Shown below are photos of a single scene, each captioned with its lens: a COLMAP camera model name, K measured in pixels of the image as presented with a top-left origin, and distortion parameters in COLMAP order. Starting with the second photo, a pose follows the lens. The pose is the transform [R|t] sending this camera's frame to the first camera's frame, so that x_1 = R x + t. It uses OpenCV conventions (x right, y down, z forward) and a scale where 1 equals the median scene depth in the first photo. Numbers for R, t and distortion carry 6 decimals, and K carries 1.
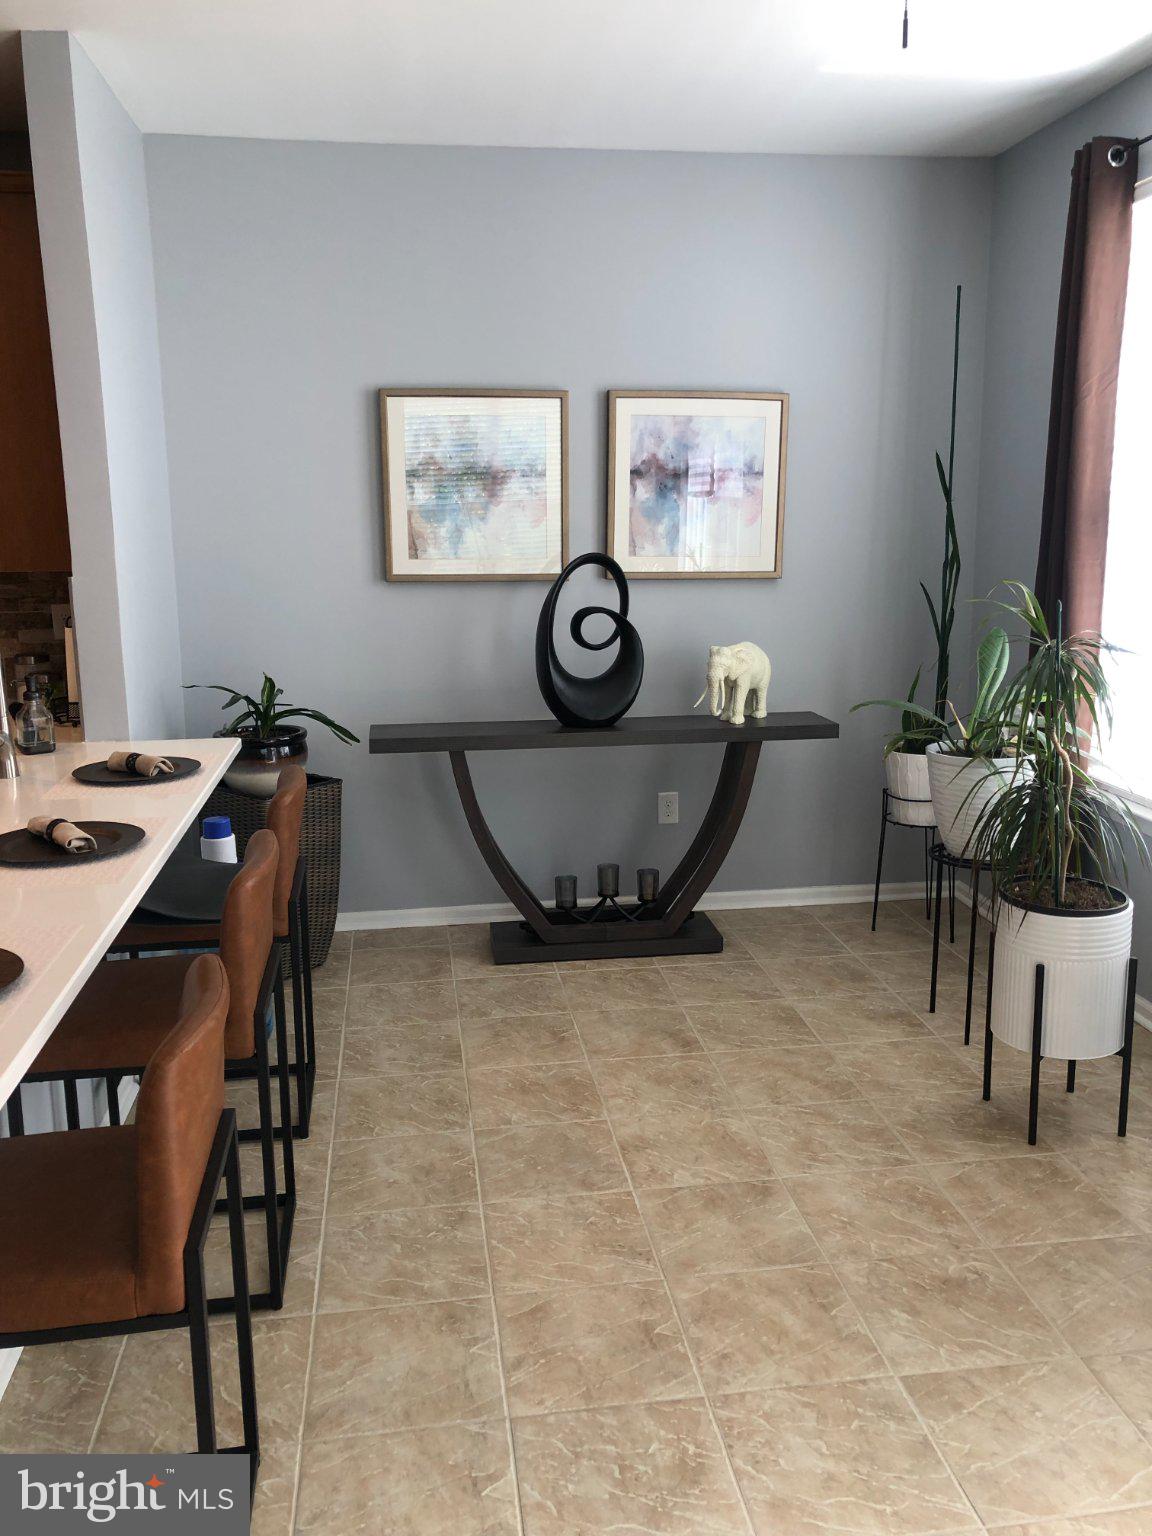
lens RADIAL K [[1269.8, 0, 582.0], [0, 1269.8, 752.6], [0, 0, 1]] dist [0.015059, -0.018705]
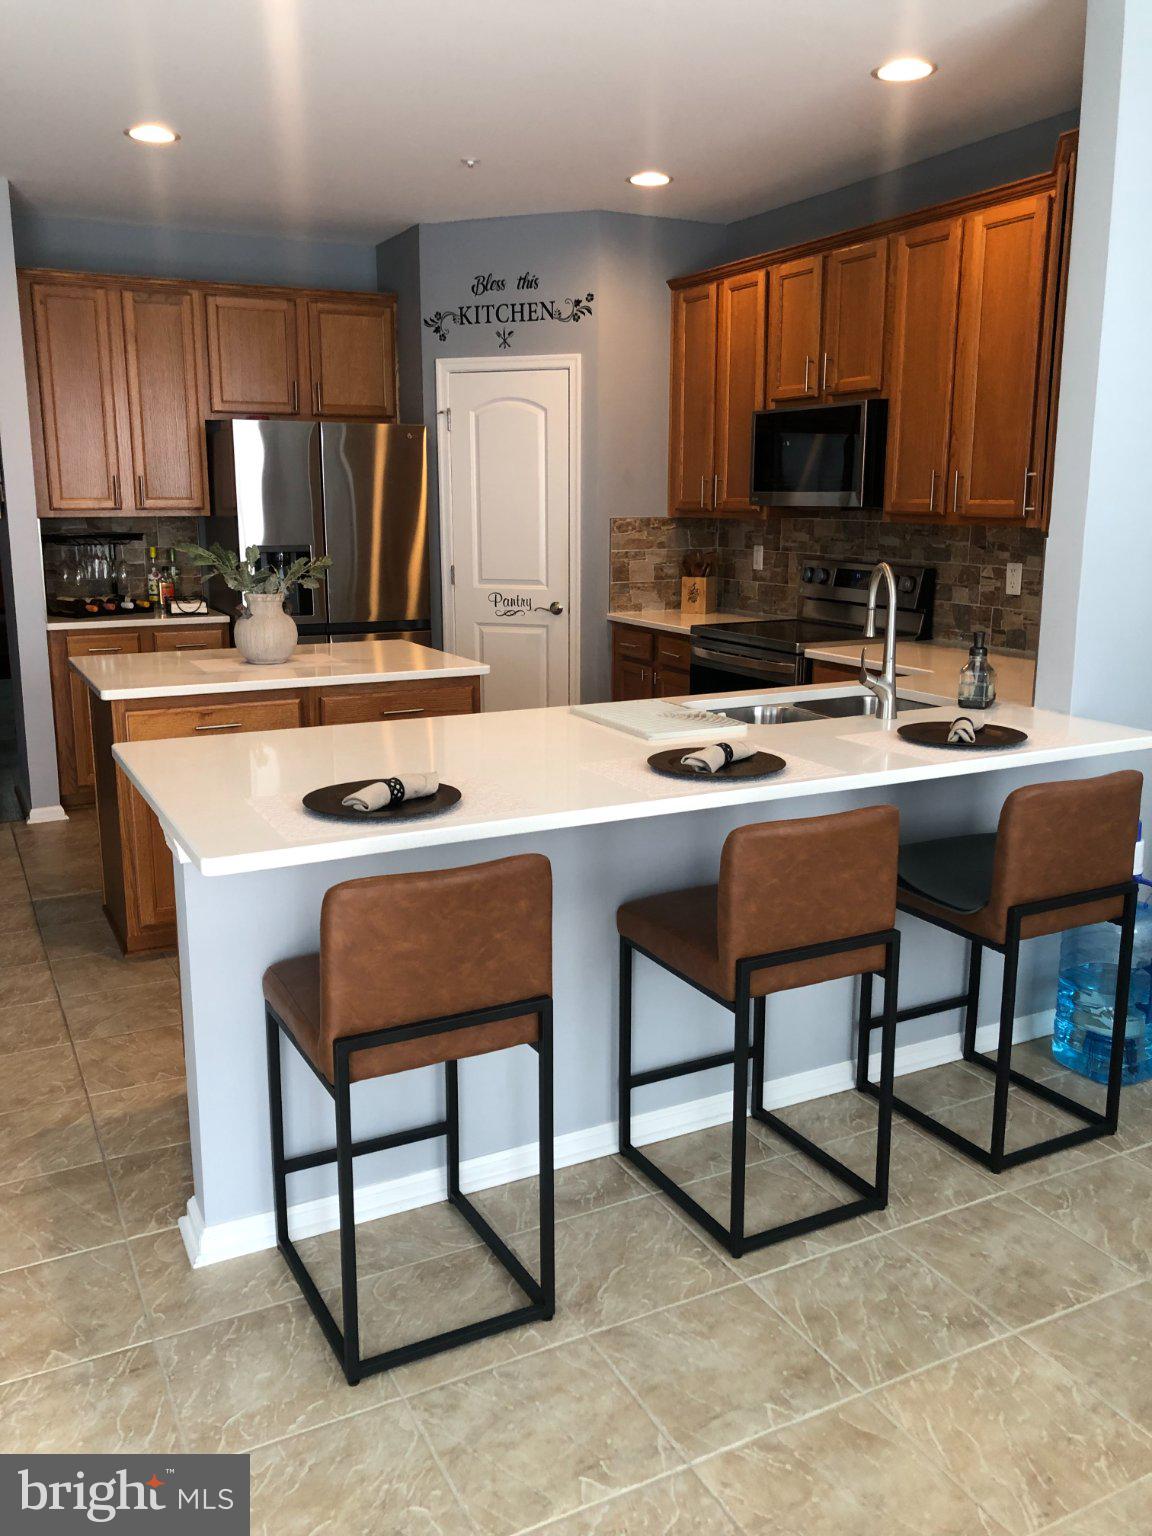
lens RADIAL K [[1269.8, 0, 582.0], [0, 1269.8, 752.6], [0, 0, 1]] dist [0.015059, -0.018705]
pose [[0.301828, 0.196671, -0.932856, 0.575361], [-0.174113, 0.973405, 0.148885, -0.081559], [0.937329, 0.117484, 0.328044, 0.491592]]
